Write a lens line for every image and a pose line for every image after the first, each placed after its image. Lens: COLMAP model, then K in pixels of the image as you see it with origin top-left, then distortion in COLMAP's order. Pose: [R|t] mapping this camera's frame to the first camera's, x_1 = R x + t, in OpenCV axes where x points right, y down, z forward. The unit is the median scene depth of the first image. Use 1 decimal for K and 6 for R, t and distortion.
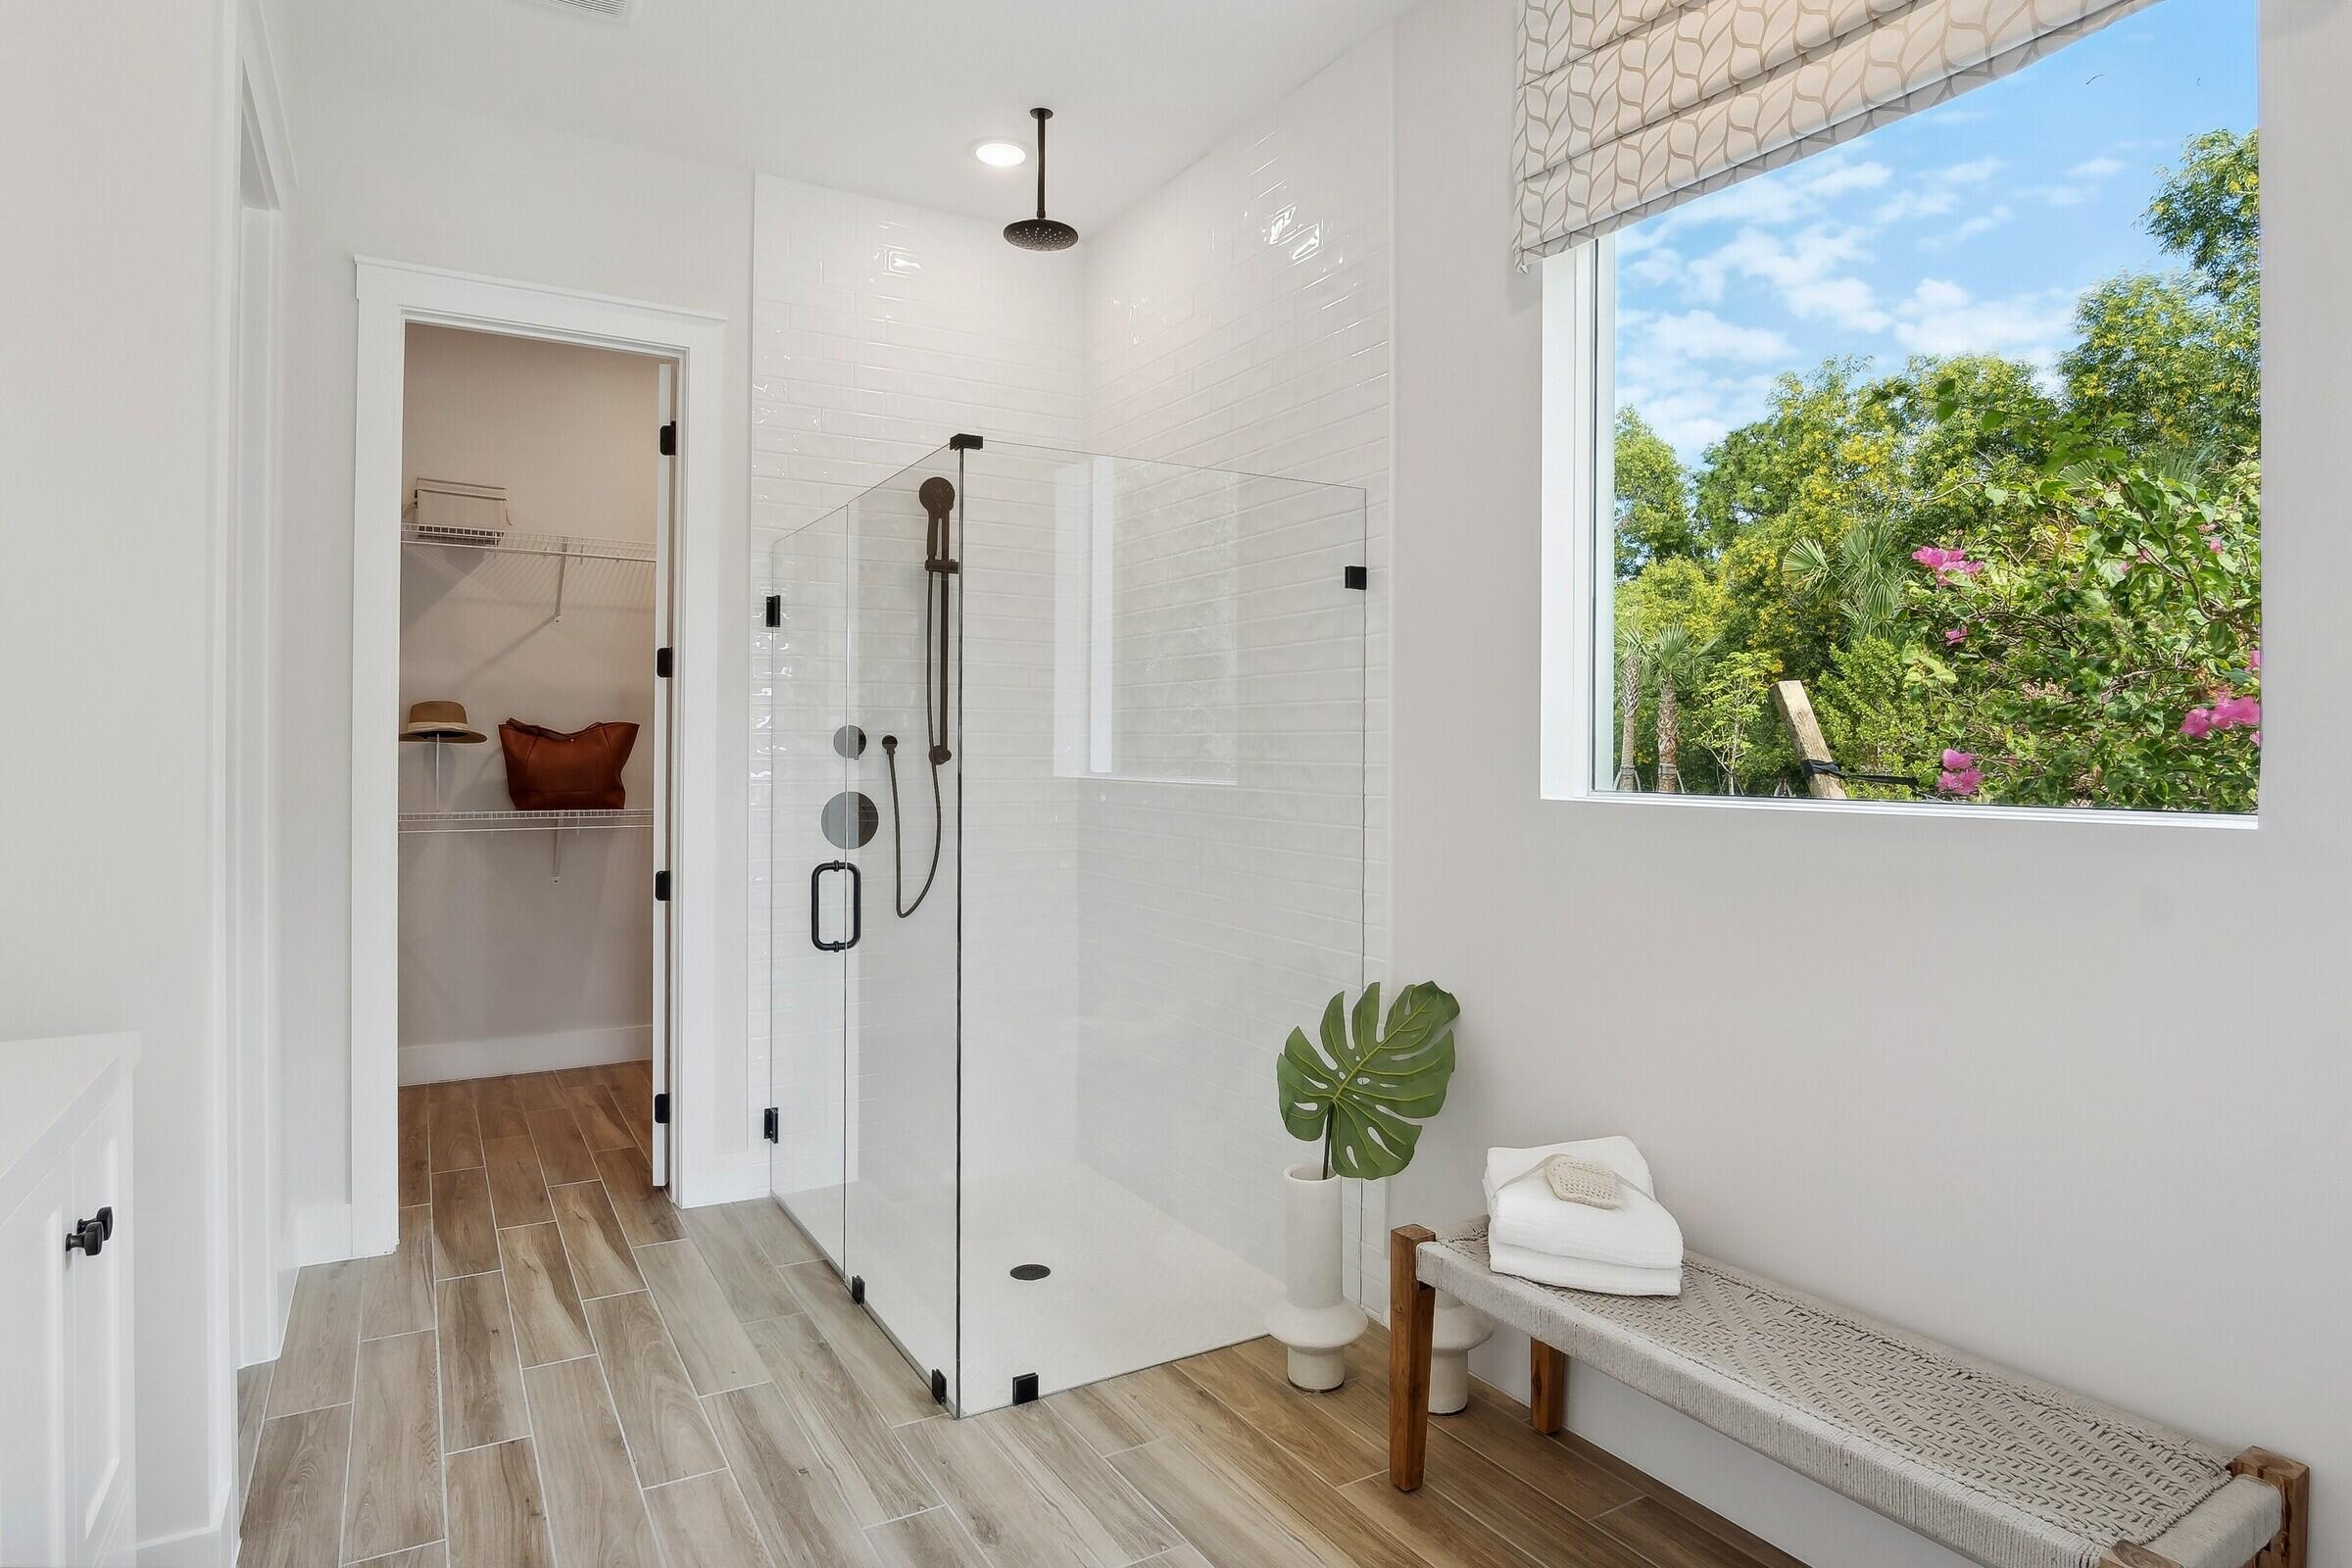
lens RADIAL K [[1293.0, 0, 1164.0], [0, 1293.0, 766.4], [0, 0, 1]] dist [-0.014285, 0.011535]
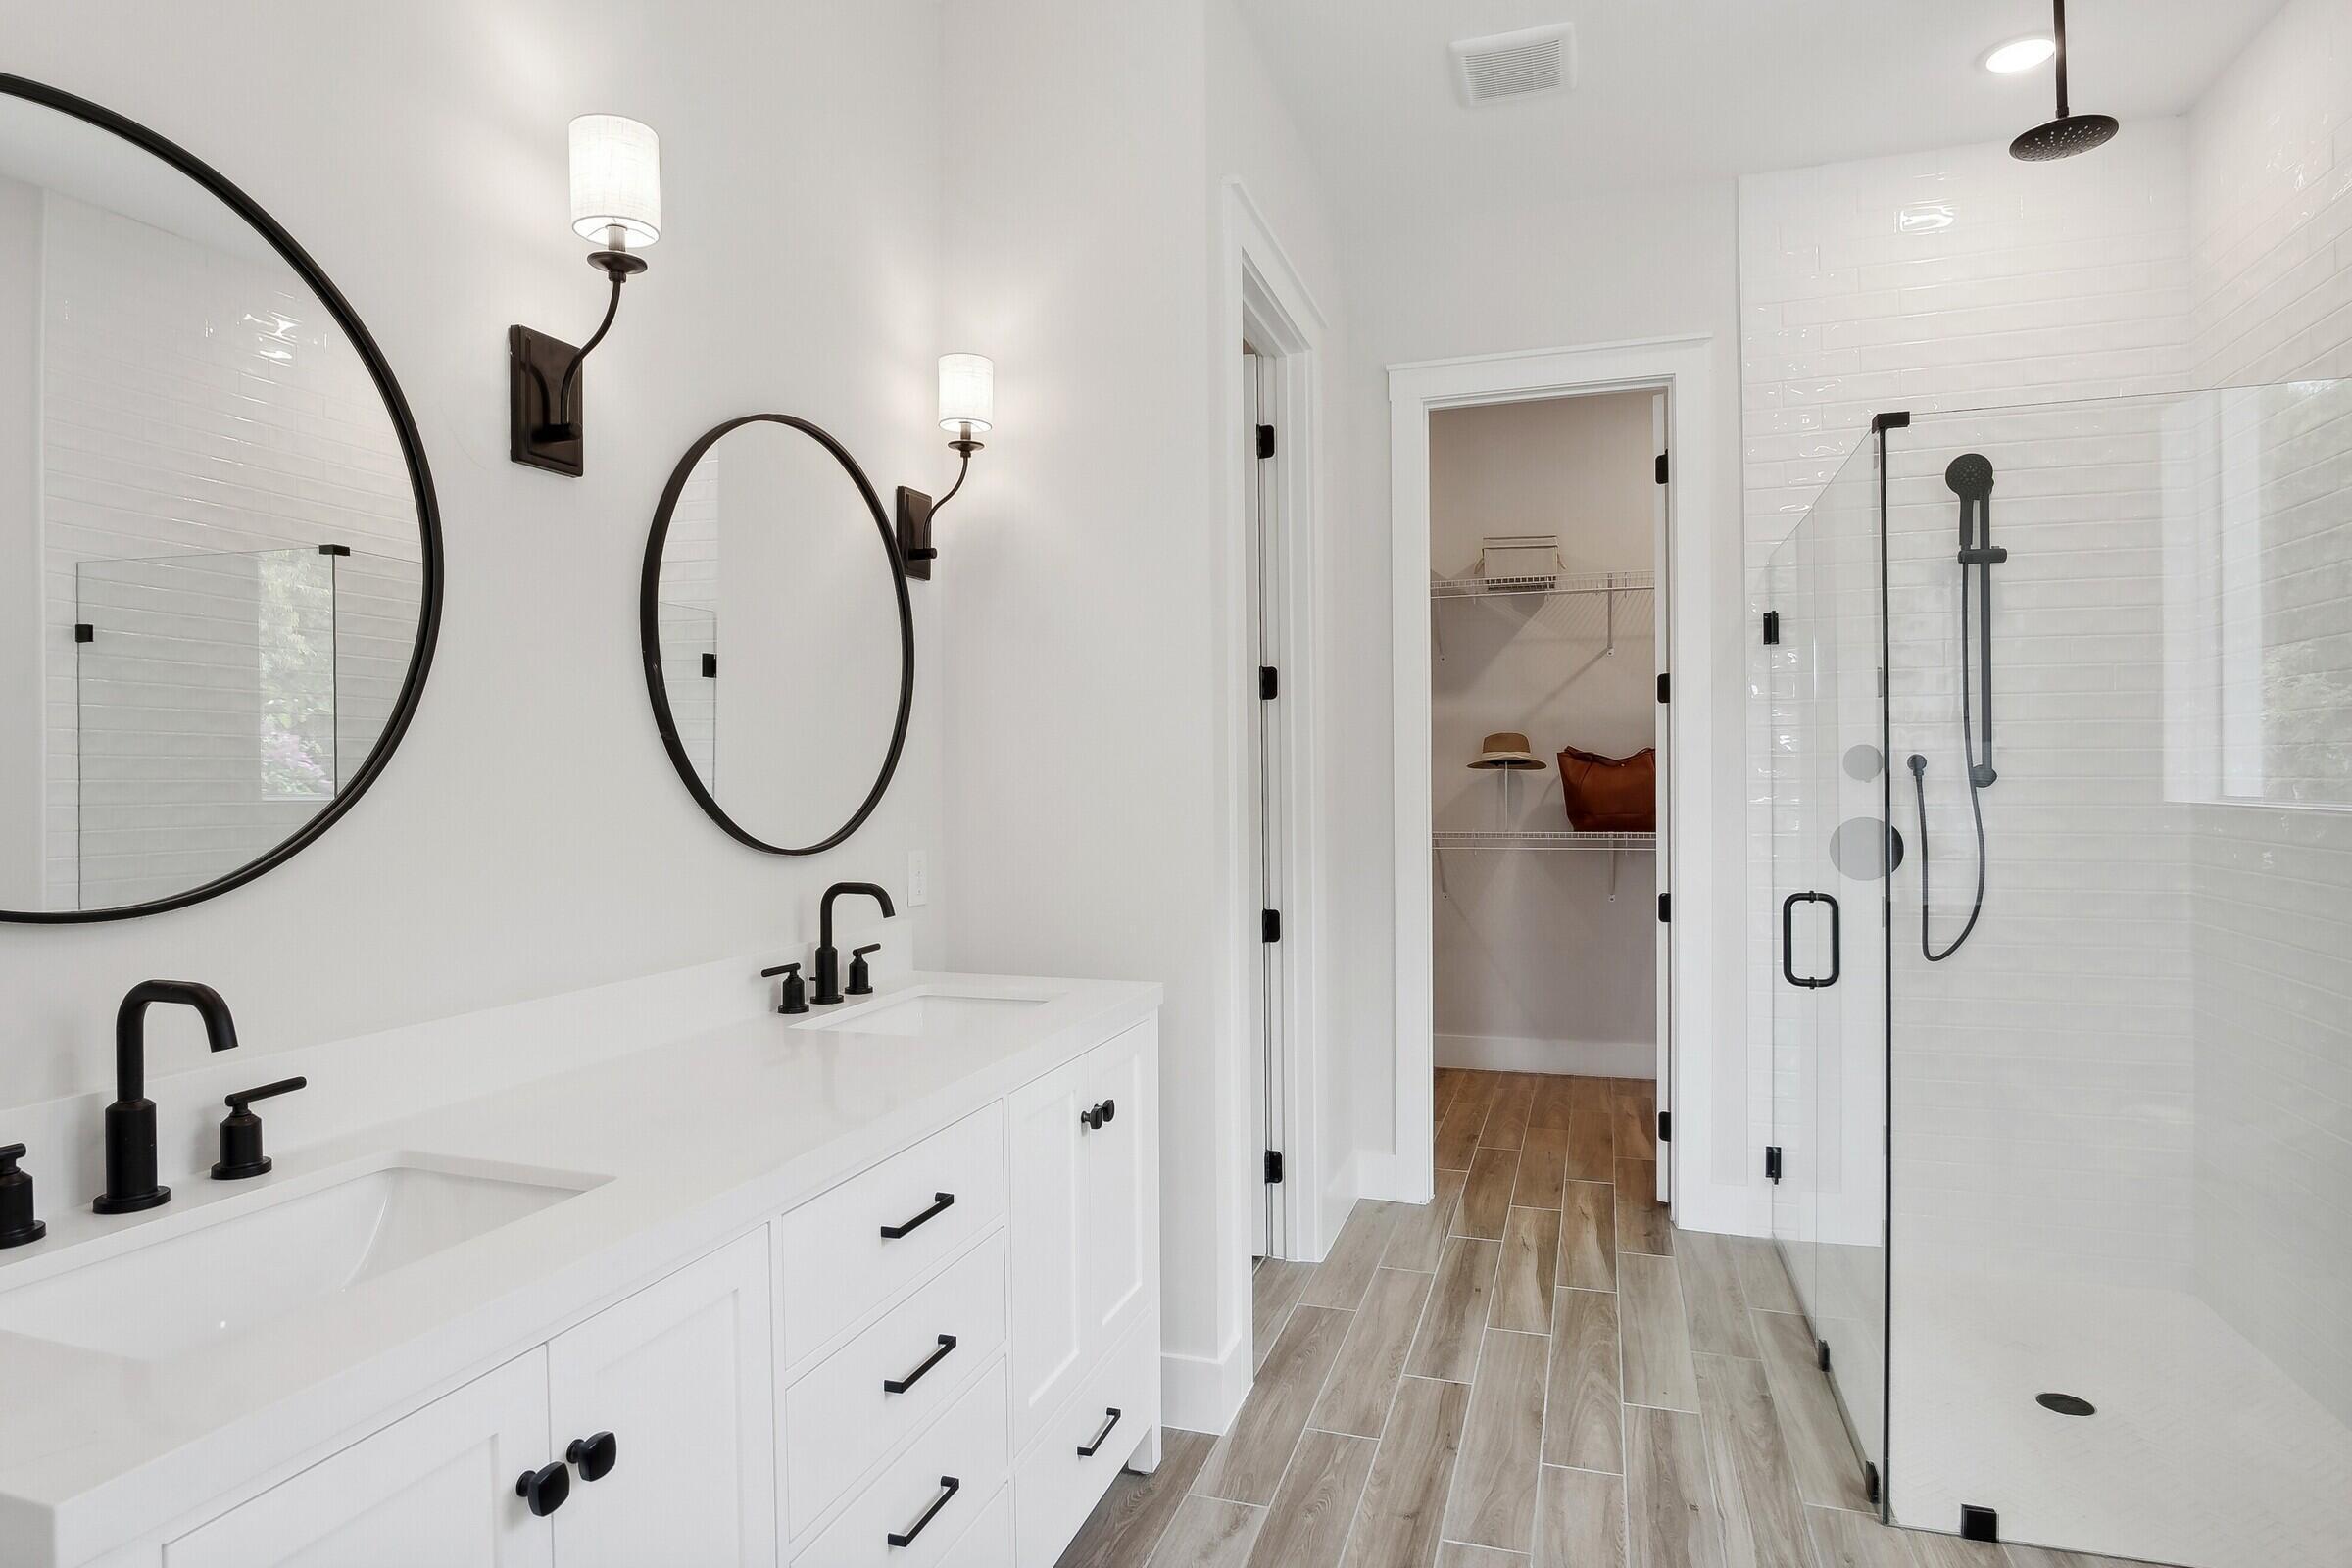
lens RADIAL K [[1293.0, 0, 1179.1], [0, 1293.0, 798.8], [0, 0, 1]] dist [-0.014285, 0.011535]
pose [[0.684261, 0.001109, -0.729236, 0.100809], [0.003351, 0.999984, 0.004665, 0.000652], [0.729230, -0.005635, 0.684246, 0.027741]]
